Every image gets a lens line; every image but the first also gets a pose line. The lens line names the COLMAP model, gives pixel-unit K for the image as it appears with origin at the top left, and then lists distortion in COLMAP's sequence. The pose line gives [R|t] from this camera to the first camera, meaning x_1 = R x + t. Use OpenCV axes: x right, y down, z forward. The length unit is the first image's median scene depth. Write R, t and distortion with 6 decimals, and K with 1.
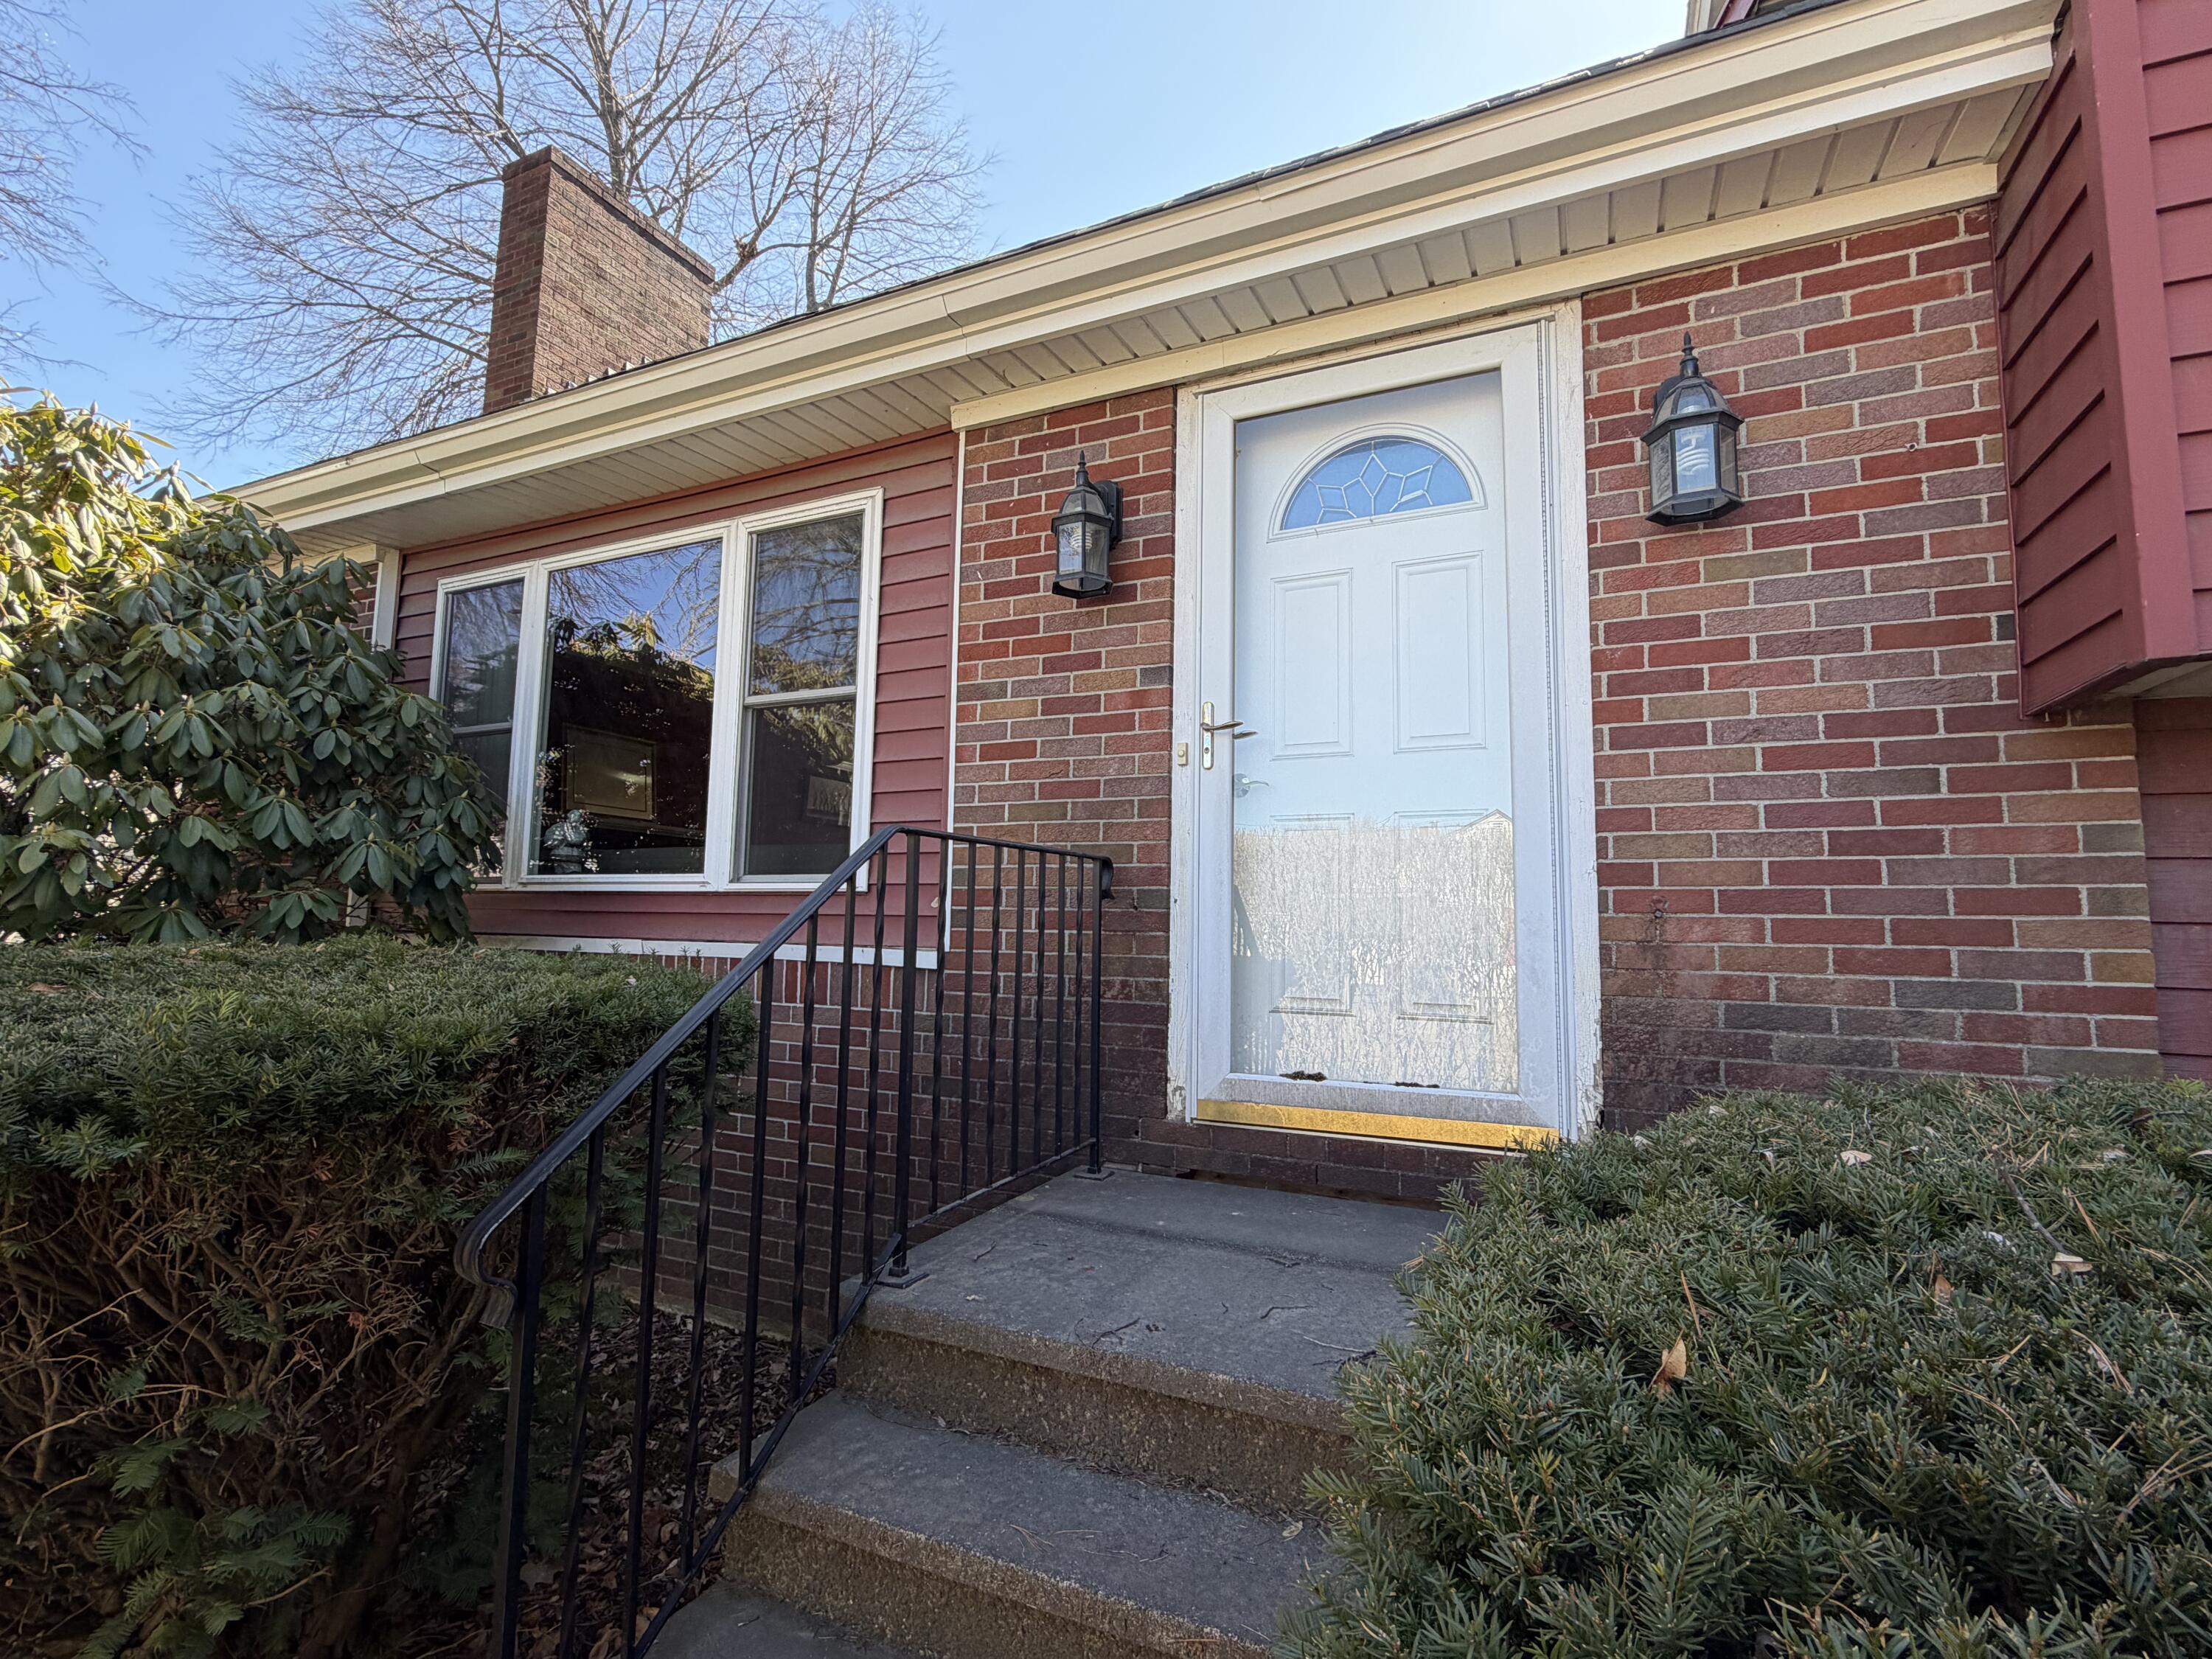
lens RADIAL K [[1021.3, 0, 1118.4], [0, 1021.3, 819.9], [0, 0, 1]] dist [0.003857, -0.000229]
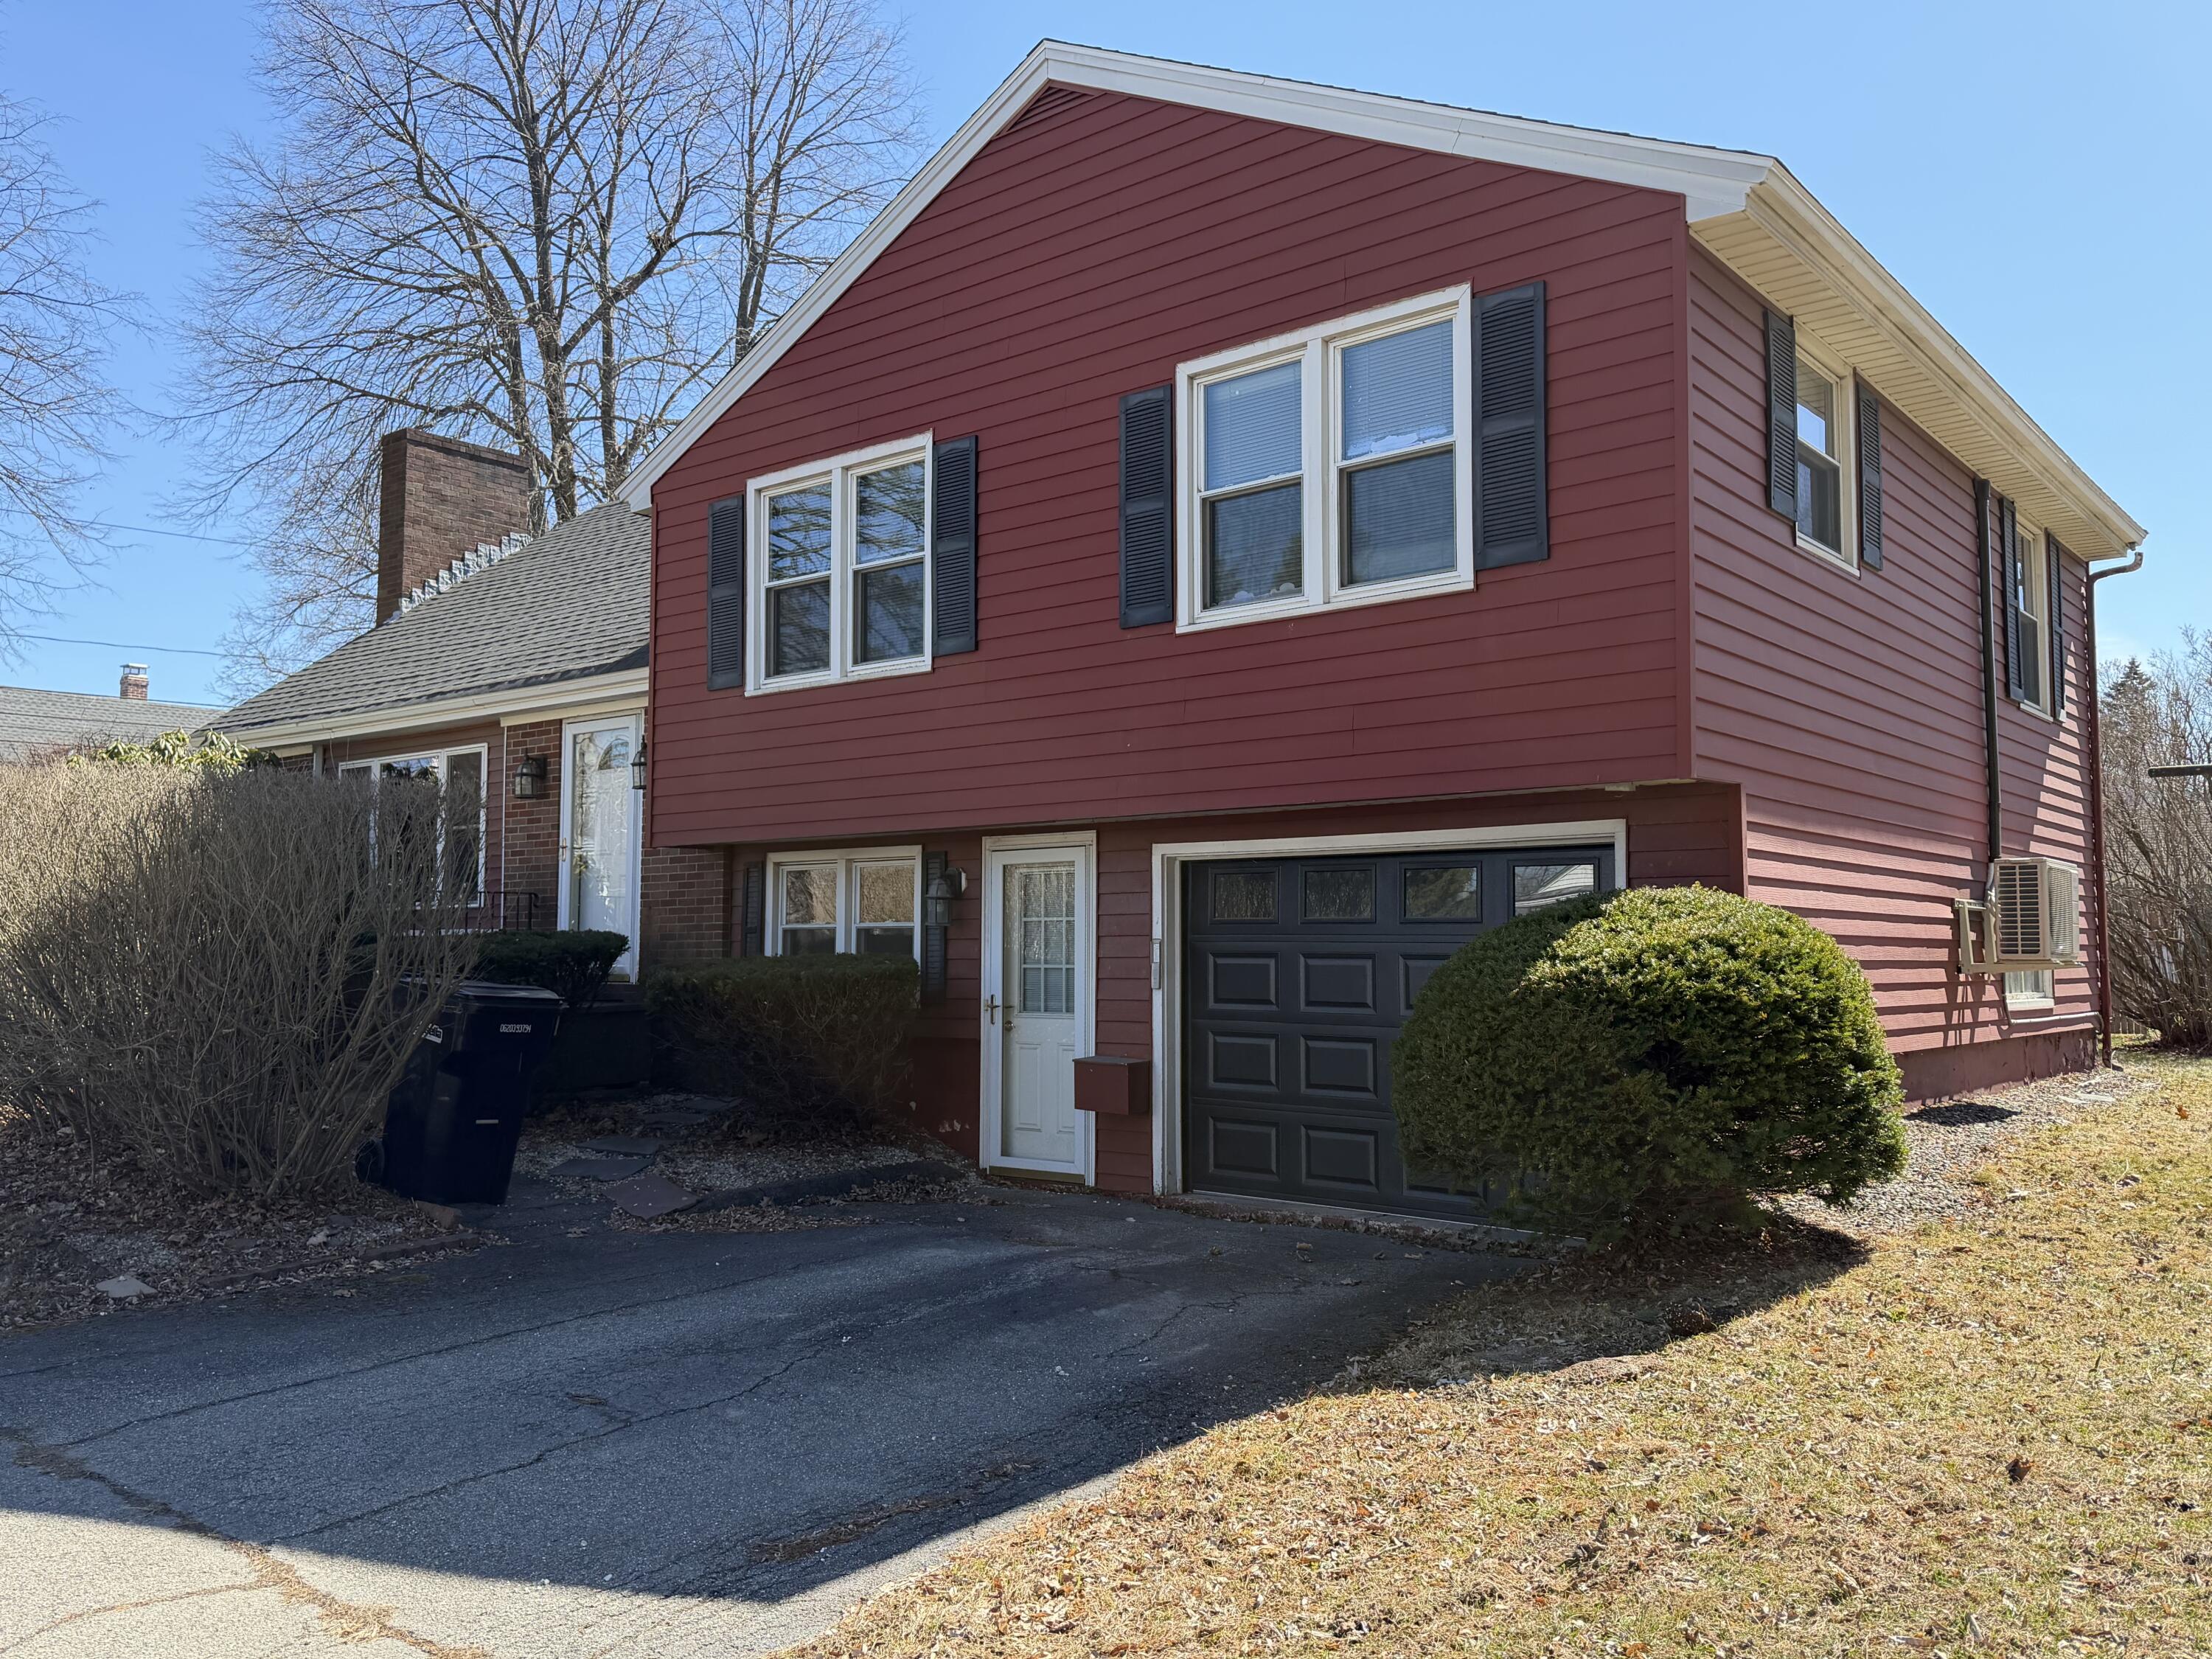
lens RADIAL K [[1721.2, 0, 1112.3], [0, 1721.2, 843.7], [0, 0, 1]] dist [0.170386, -0.283132]
pose [[0.971427, -0.027021, -0.235796, 1.081995], [0.034713, 0.998990, 0.028533, -0.073330], [0.234787, -0.035903, 0.971384, -1.342657]]
